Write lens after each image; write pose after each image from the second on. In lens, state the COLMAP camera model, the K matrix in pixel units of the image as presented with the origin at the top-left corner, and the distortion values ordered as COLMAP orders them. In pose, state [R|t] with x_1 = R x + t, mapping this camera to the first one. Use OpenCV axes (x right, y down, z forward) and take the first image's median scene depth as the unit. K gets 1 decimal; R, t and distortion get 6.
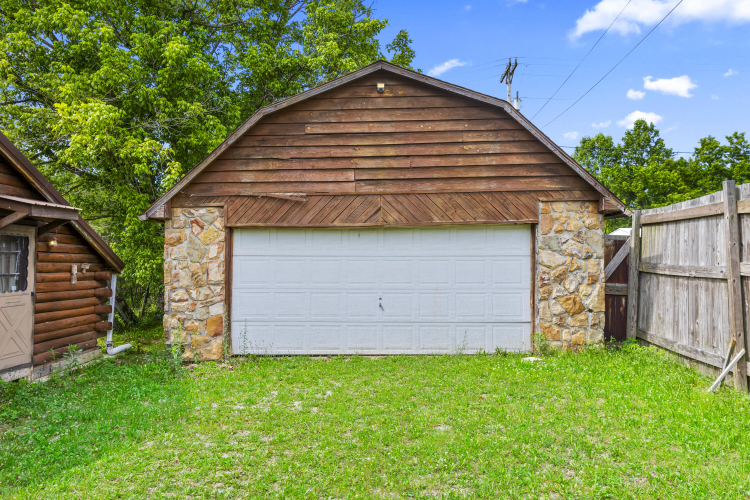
lens RADIAL K [[540.6, 0, 372.8], [0, 540.6, 245.6], [0, 0, 1]] dist [0.000040, 0.000573]
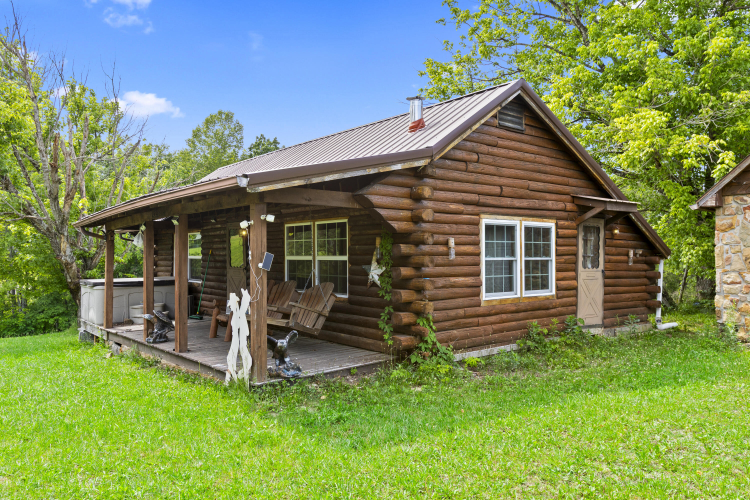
lens RADIAL K [[540.6, 0, 372.8], [0, 540.6, 245.6], [0, 0, 1]] dist [0.000040, 0.000573]
pose [[0.631155, -0.005794, -0.775635, 0.020476], [0.009897, 0.999951, 0.000584, 0.019204], [0.775593, -0.008045, 0.631182, -0.204669]]
